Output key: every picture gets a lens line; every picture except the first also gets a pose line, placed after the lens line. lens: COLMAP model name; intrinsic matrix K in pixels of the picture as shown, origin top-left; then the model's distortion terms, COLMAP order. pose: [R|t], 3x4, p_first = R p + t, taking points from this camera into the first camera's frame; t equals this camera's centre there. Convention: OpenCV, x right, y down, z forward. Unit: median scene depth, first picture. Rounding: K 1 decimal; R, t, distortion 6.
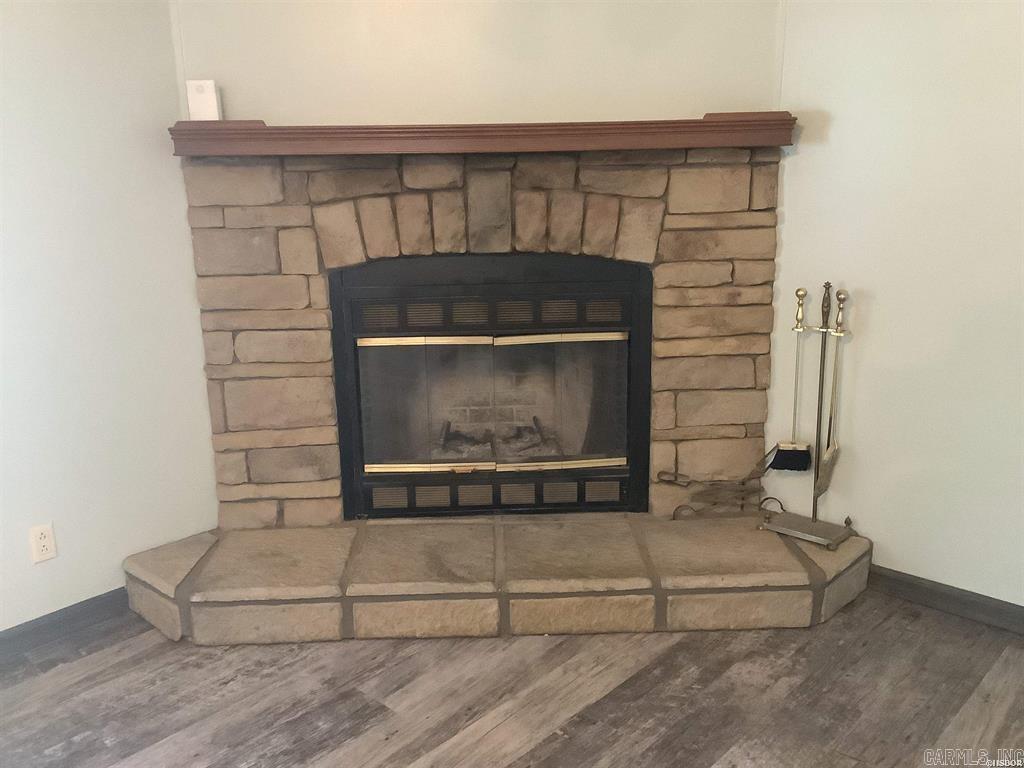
lens RADIAL K [[920.0, 0, 513.3], [0, 920.0, 377.1], [0, 0, 1]] dist [0.103424, -0.195569]
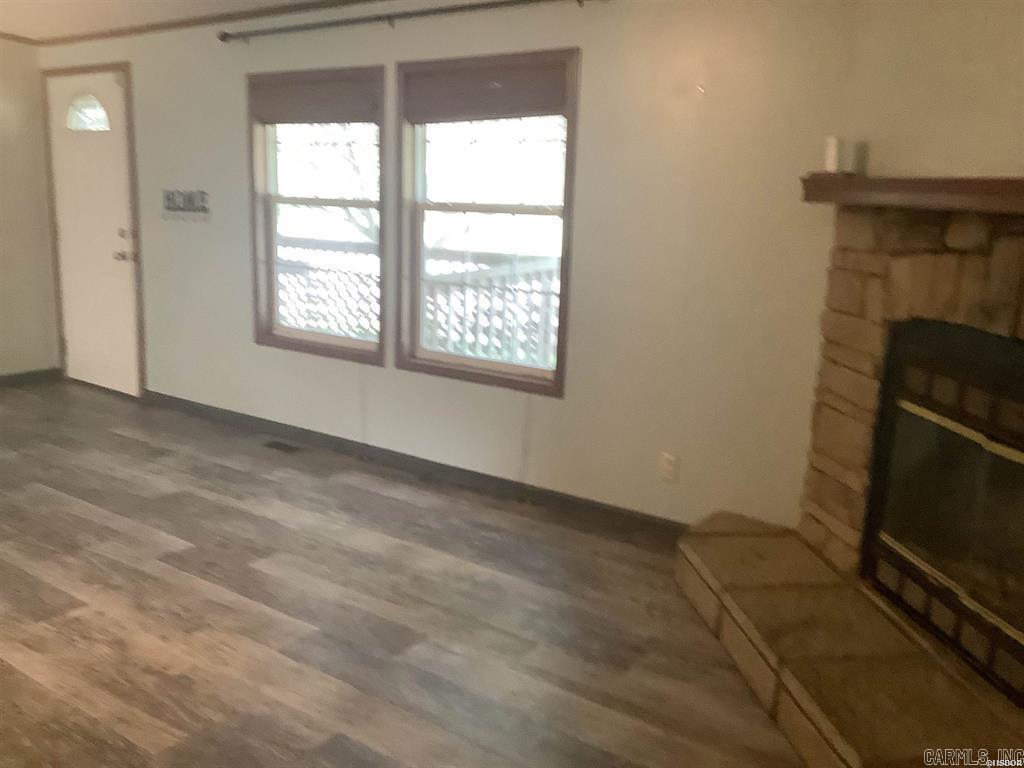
lens RADIAL K [[920.0, 0, 513.3], [0, 920.0, 377.1], [0, 0, 1]] dist [0.103424, -0.195569]
pose [[0.096681, 0.223267, -0.969951, 0.735121], [-0.259510, 0.946463, 0.191994, -0.147418], [0.960889, 0.233150, 0.149445, 0.486825]]
